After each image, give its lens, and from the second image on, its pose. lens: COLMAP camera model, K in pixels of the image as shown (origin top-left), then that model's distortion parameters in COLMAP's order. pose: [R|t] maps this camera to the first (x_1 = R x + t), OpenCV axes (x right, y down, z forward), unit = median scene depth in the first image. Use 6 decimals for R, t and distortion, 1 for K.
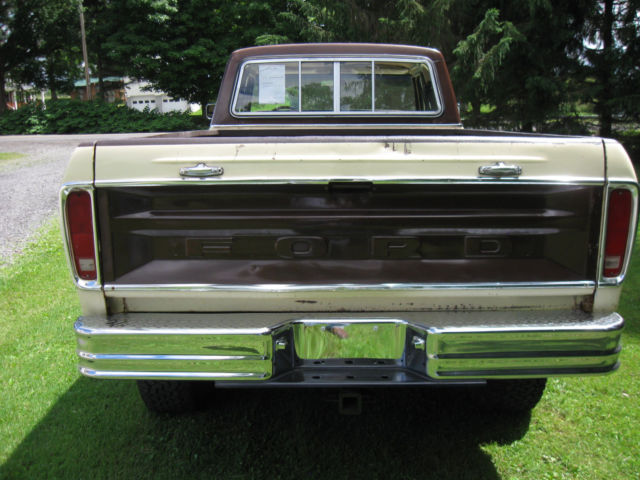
lens RADIAL K [[663.4, 0, 333.3], [0, 663.4, 256.3], [0, 0, 1]] dist [-0.124166, 0.034238]
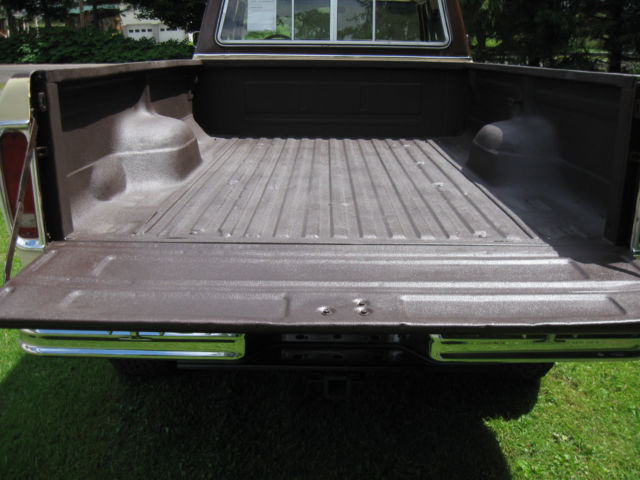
lens RADIAL K [[663.4, 0, 333.3], [0, 663.4, 256.3], [0, 0, 1]] dist [-0.124166, 0.034238]
pose [[0.999888, 0.014792, 0.002174, 0.007267], [-0.014934, 0.995031, 0.098441, -0.013463], [-0.000708, -0.098462, 0.995141, 0.077603]]
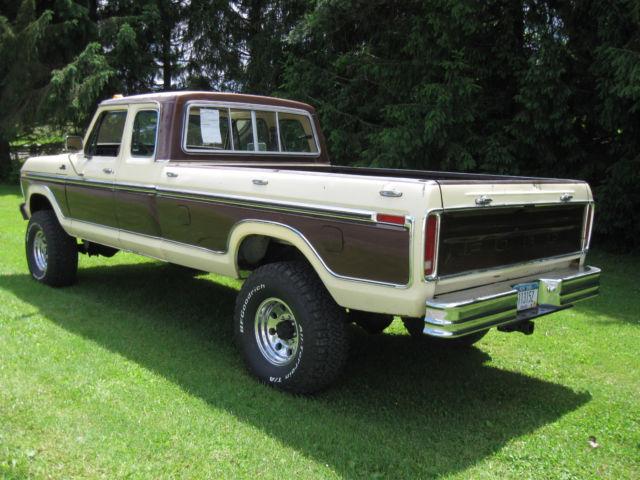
lens RADIAL K [[663.4, 0, 333.3], [0, 663.4, 256.3], [0, 0, 1]] dist [-0.124166, 0.034238]
pose [[0.731167, -0.072780, 0.678306, -0.731727], [0.098467, 0.995140, 0.000635, -0.011592], [-0.675055, 0.066327, 0.734780, 0.015084]]
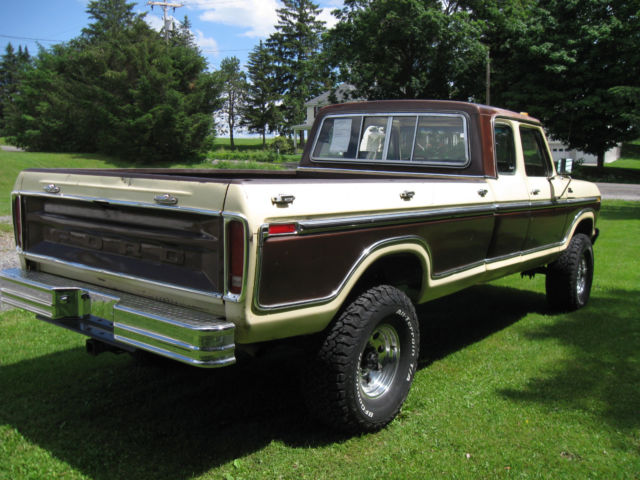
lens RADIAL K [[663.4, 0, 333.3], [0, 663.4, 256.3], [0, 0, 1]] dist [-0.124166, 0.034238]
pose [[0.799190, 0.119203, -0.589140, 0.623856], [-0.160111, 0.986944, -0.017505, -0.021196], [0.579362, 0.108317, 0.807841, 0.045046]]
